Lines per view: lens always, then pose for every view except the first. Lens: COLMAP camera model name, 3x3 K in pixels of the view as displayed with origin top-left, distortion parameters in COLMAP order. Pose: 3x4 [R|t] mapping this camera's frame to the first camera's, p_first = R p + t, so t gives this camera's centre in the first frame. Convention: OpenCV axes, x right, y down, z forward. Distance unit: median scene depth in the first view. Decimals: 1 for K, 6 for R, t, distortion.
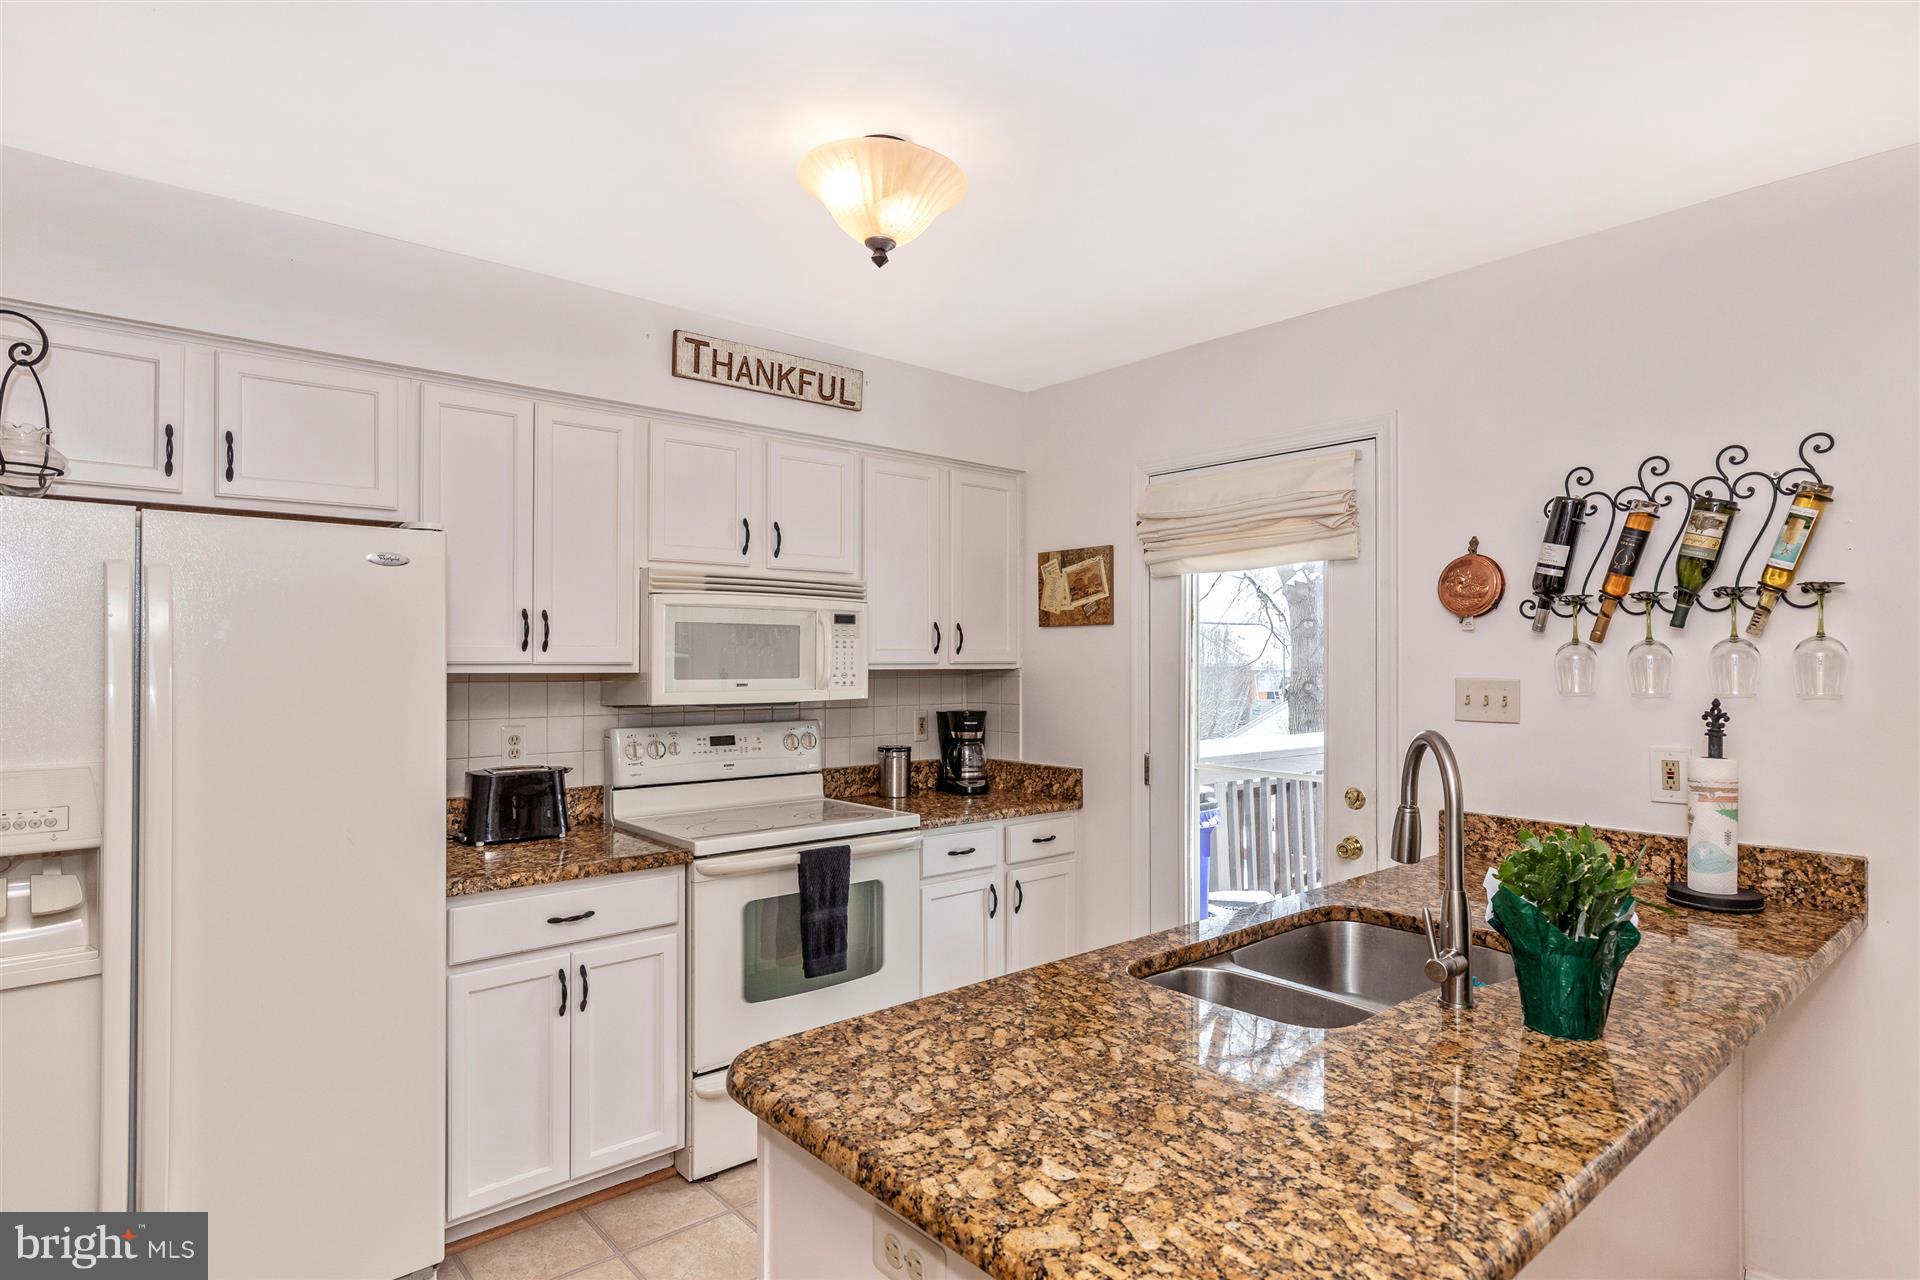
lens RADIAL K [[1004.4, 0, 960.2], [0, 1004.4, 643.2], [0, 0, 1]] dist [0.009774, -0.002004]
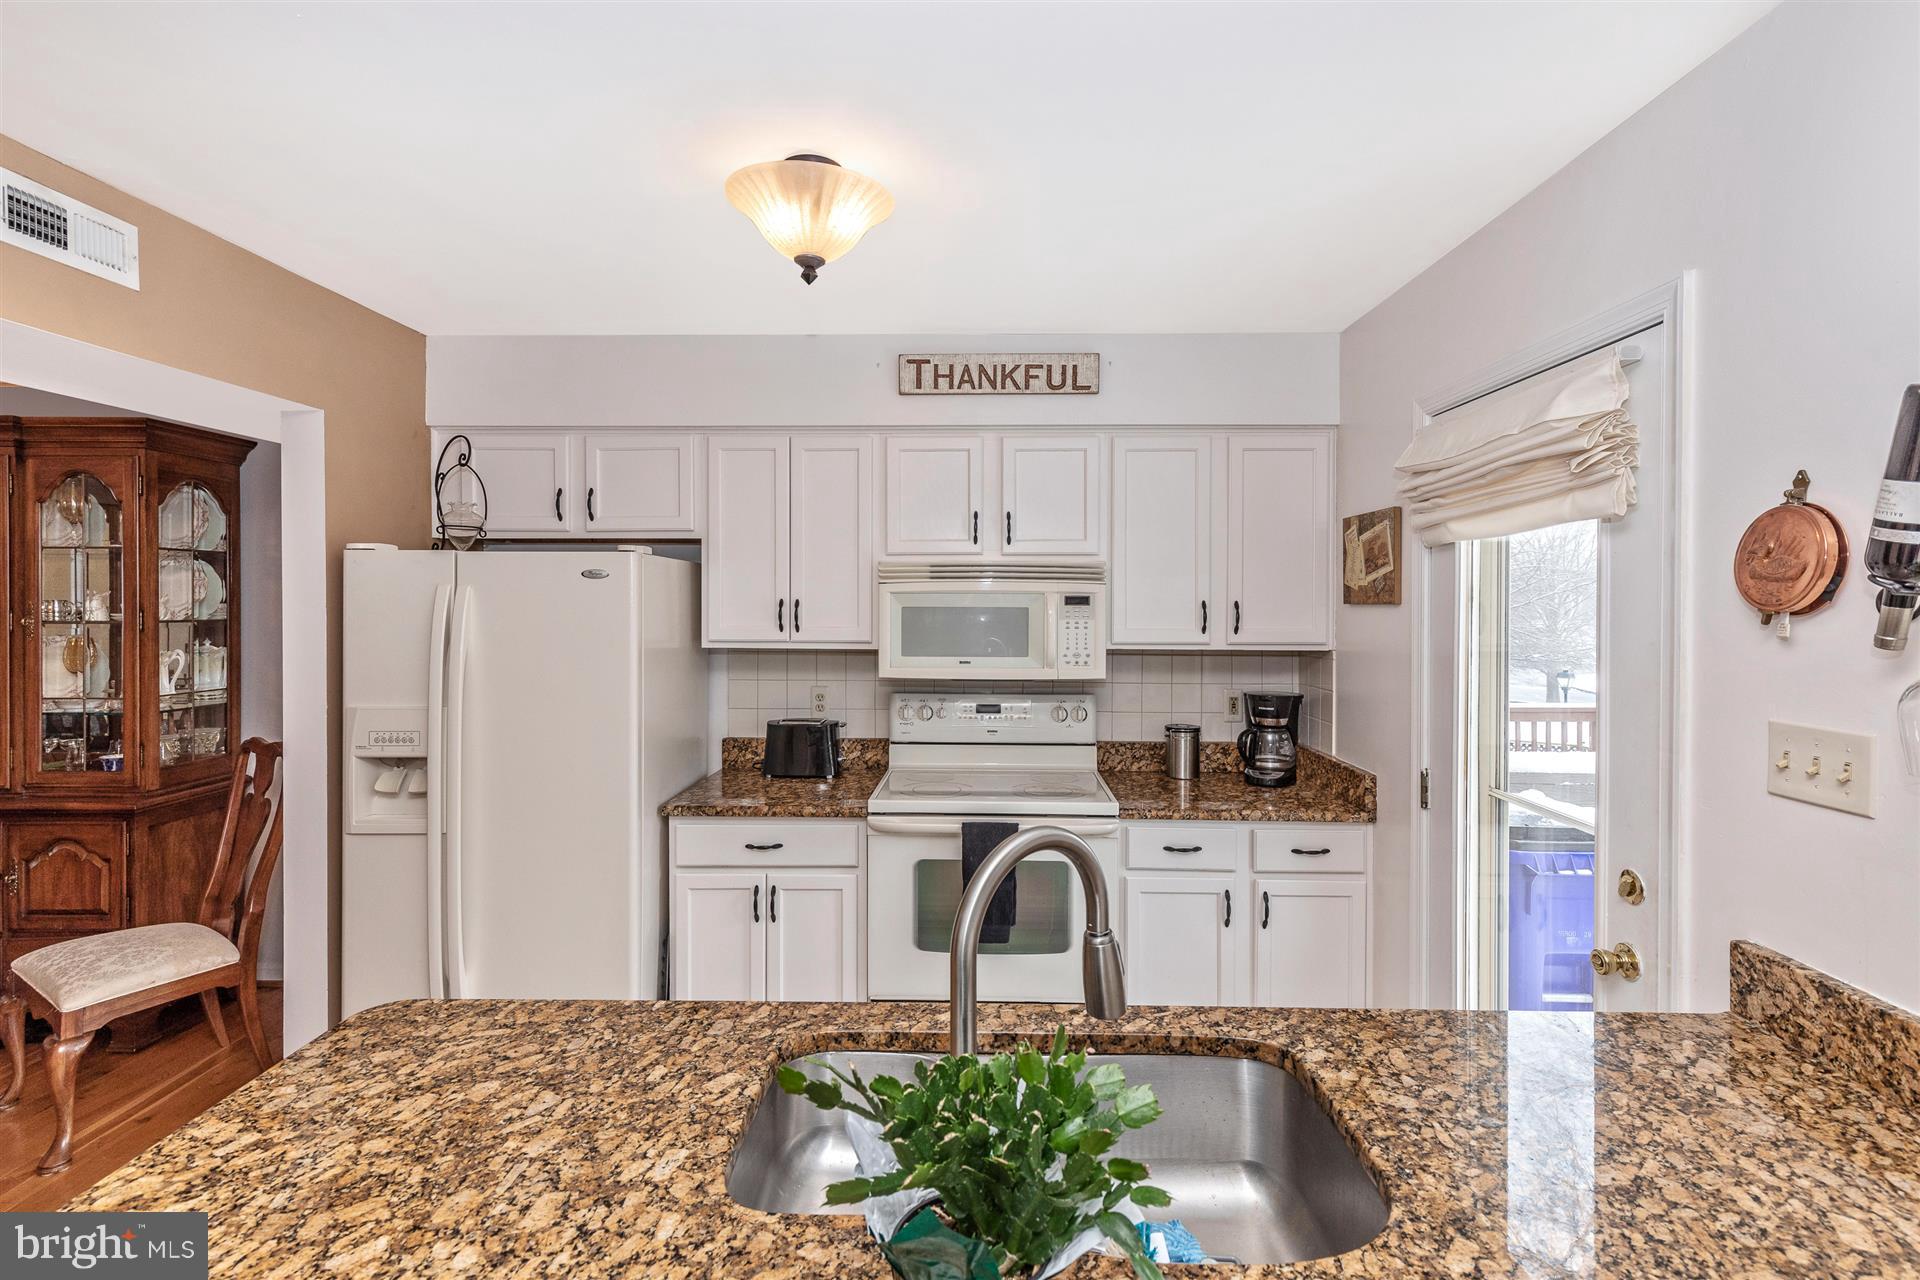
lens RADIAL K [[870.7, 0, 957.6], [0, 870.7, 604.7], [0, 0, 1]] dist [0.009837, -0.001015]
pose [[0.749815, 0.004791, -0.661630, 0.418919], [0.005902, 0.999886, 0.013929, -0.036139], [0.661621, -0.014349, 0.749701, 0.278457]]
